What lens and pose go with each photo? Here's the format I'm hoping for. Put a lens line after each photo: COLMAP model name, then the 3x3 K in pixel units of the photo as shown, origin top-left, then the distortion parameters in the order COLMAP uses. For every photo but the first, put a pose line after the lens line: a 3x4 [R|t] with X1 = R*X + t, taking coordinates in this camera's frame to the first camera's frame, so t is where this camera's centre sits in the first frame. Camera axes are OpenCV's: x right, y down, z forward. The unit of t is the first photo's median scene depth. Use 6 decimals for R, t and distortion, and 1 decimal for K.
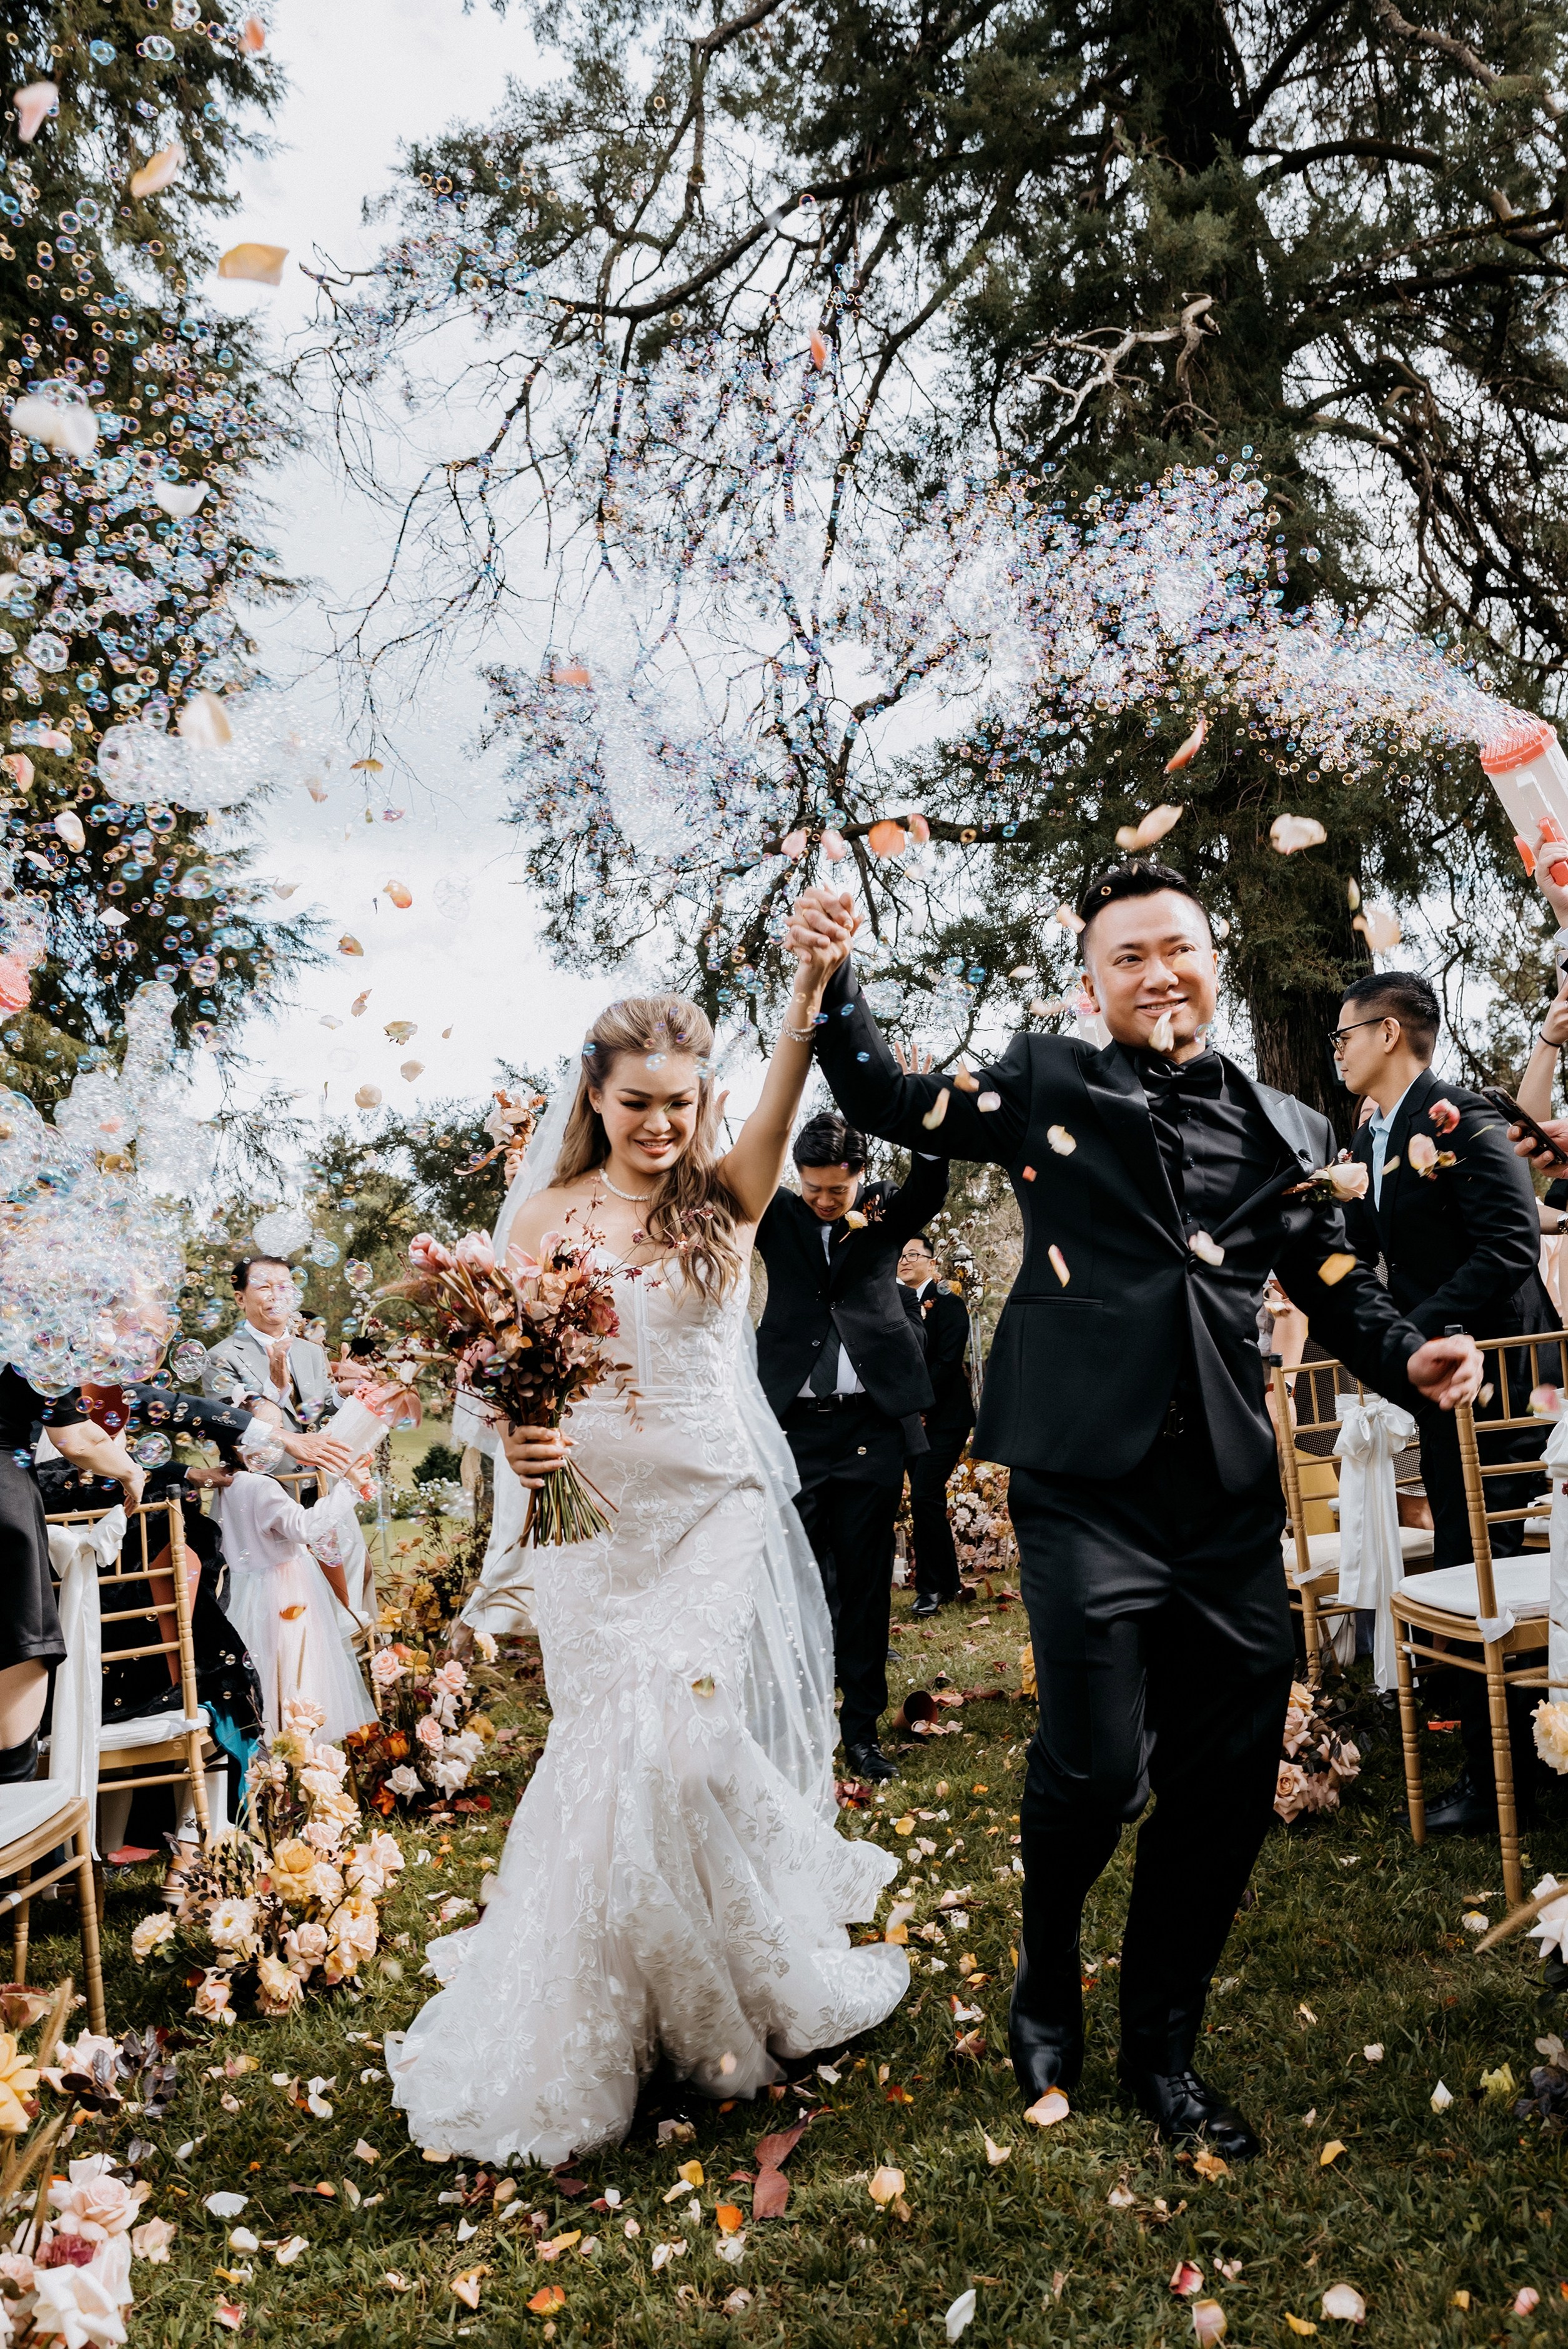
lens RADIAL K [[1731.5, 0, 788.9], [0, 1731.5, 1181.3], [0, 0, 1]] dist [-0.055789, 0.026424]
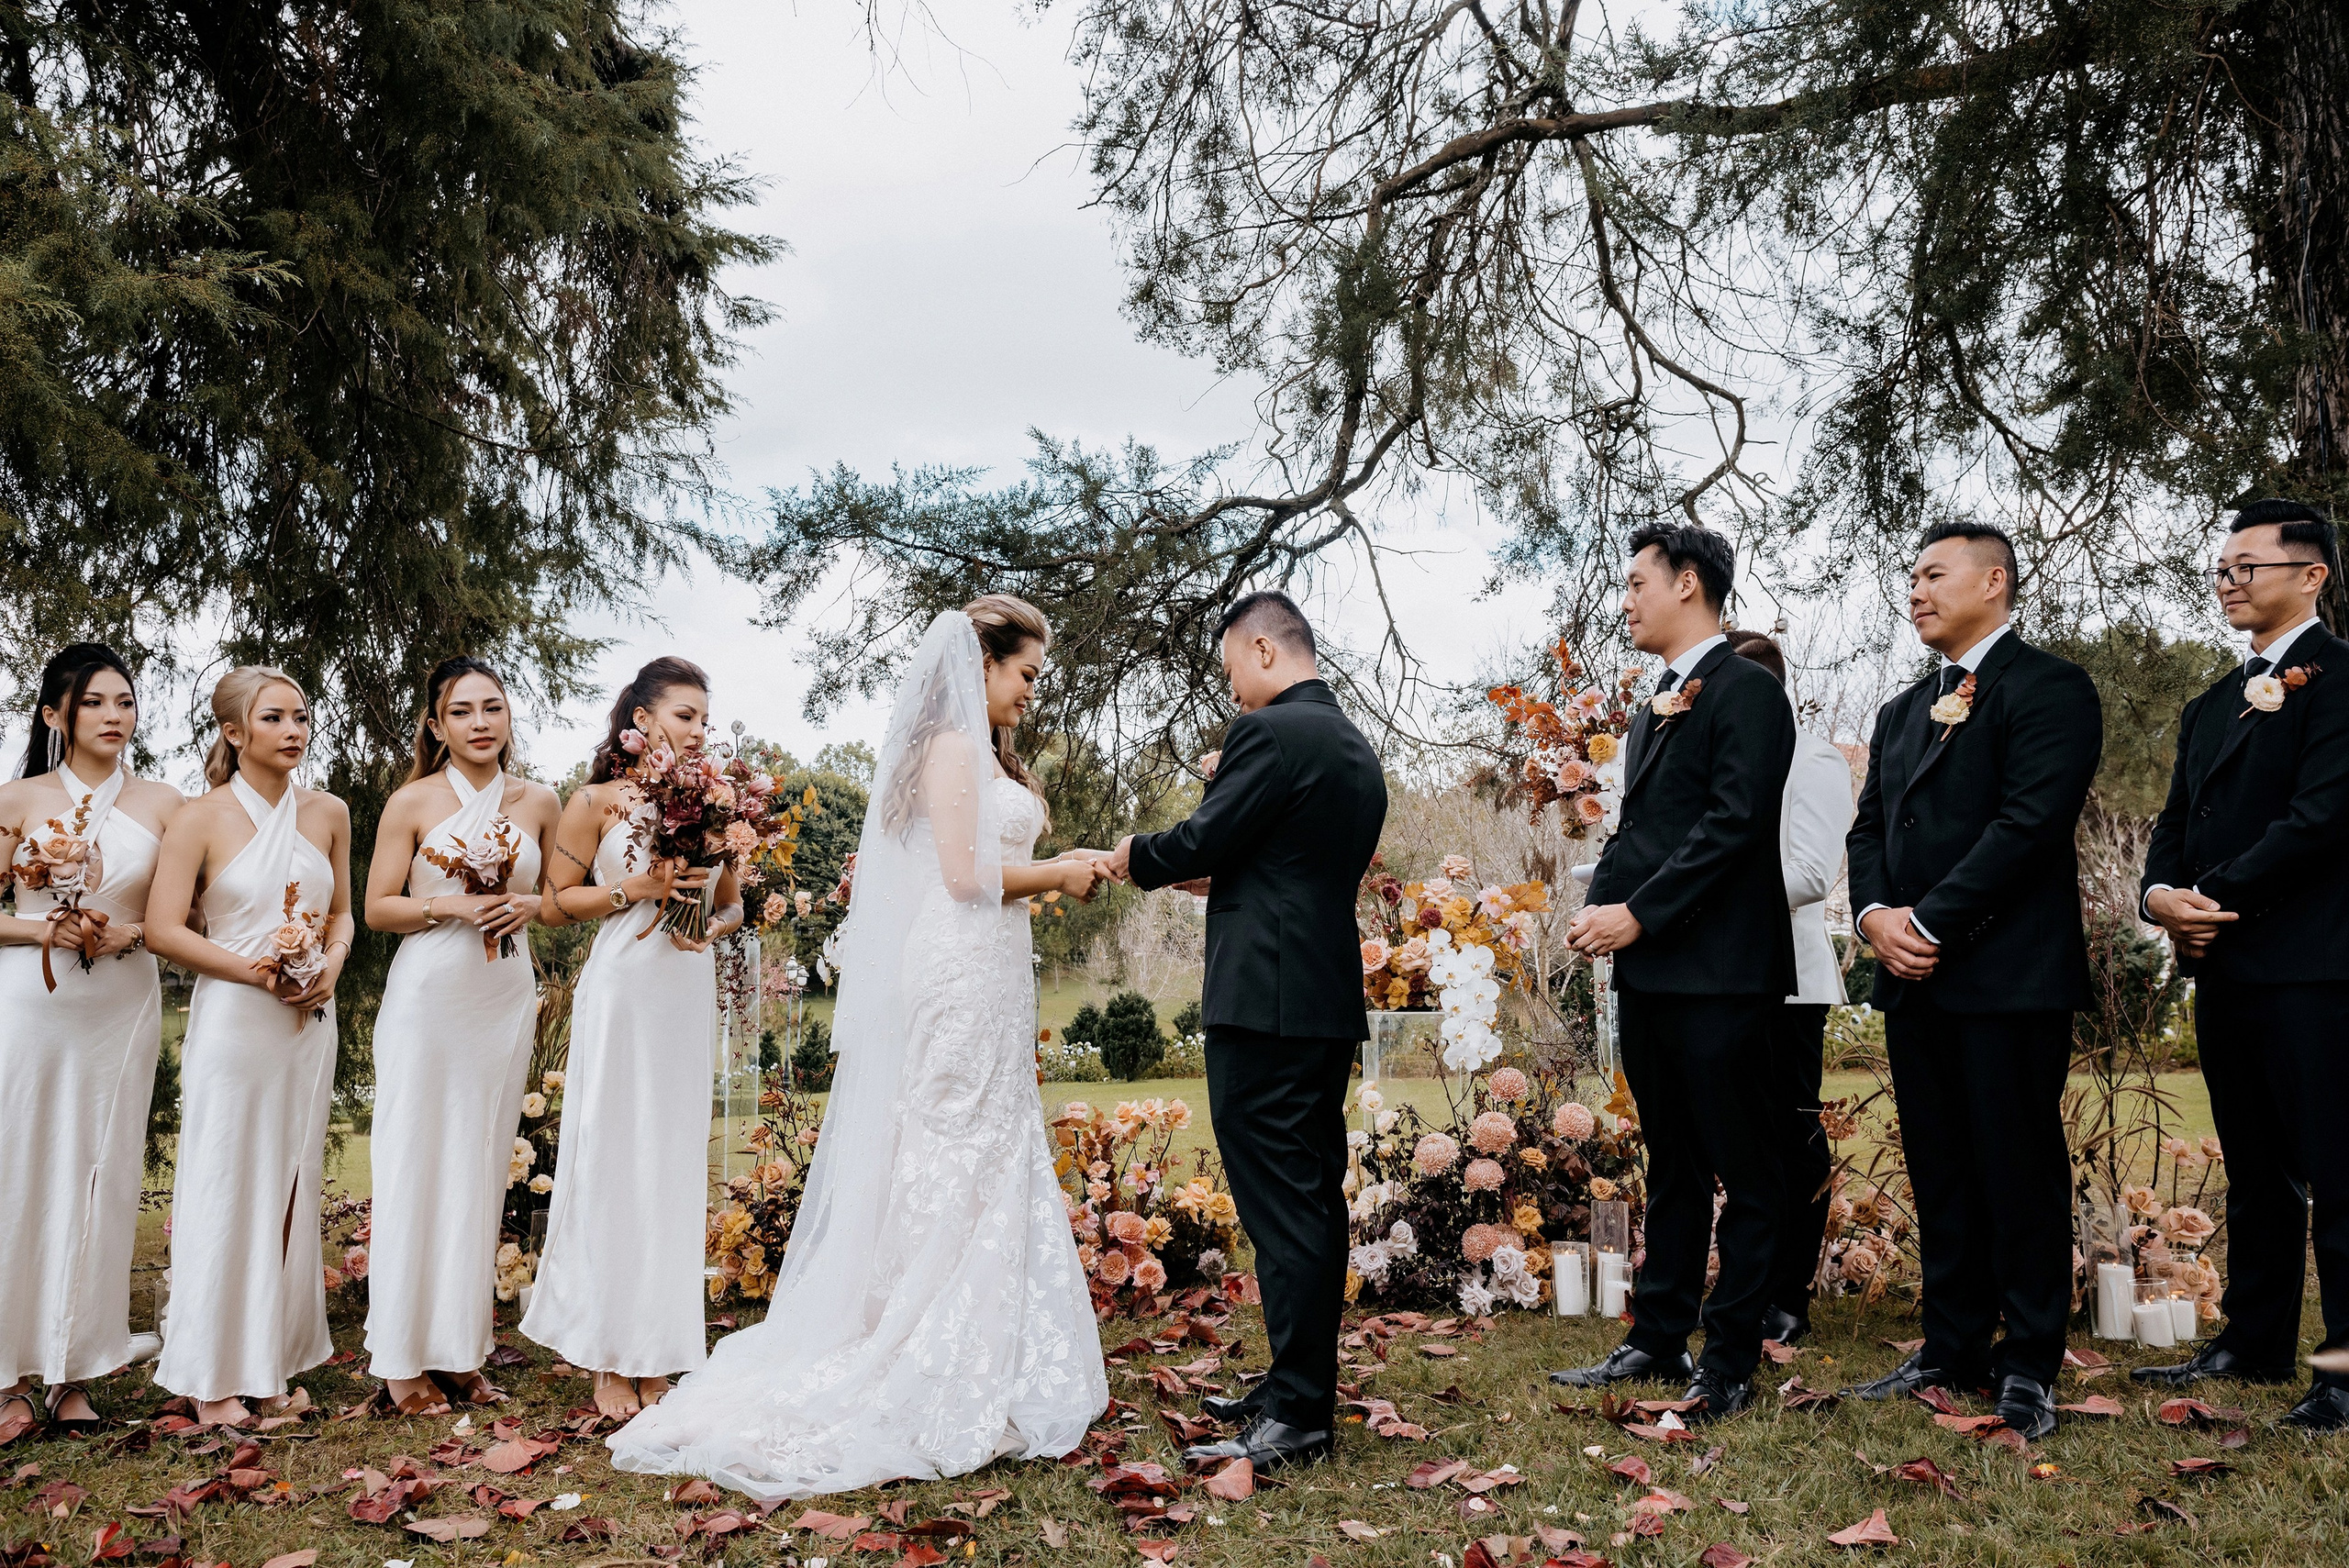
lens RADIAL K [[1731.4, 0, 1154.4], [0, 1731.4, 801.8], [0, 0, 1]] dist [-0.055789, 0.026424]
pose [[0.981406, 0.049172, -0.185536, 0.011230], [-0.045756, 0.998696, 0.022651, 0.050907], [0.186408, -0.013740, 0.982376, 0.296771]]
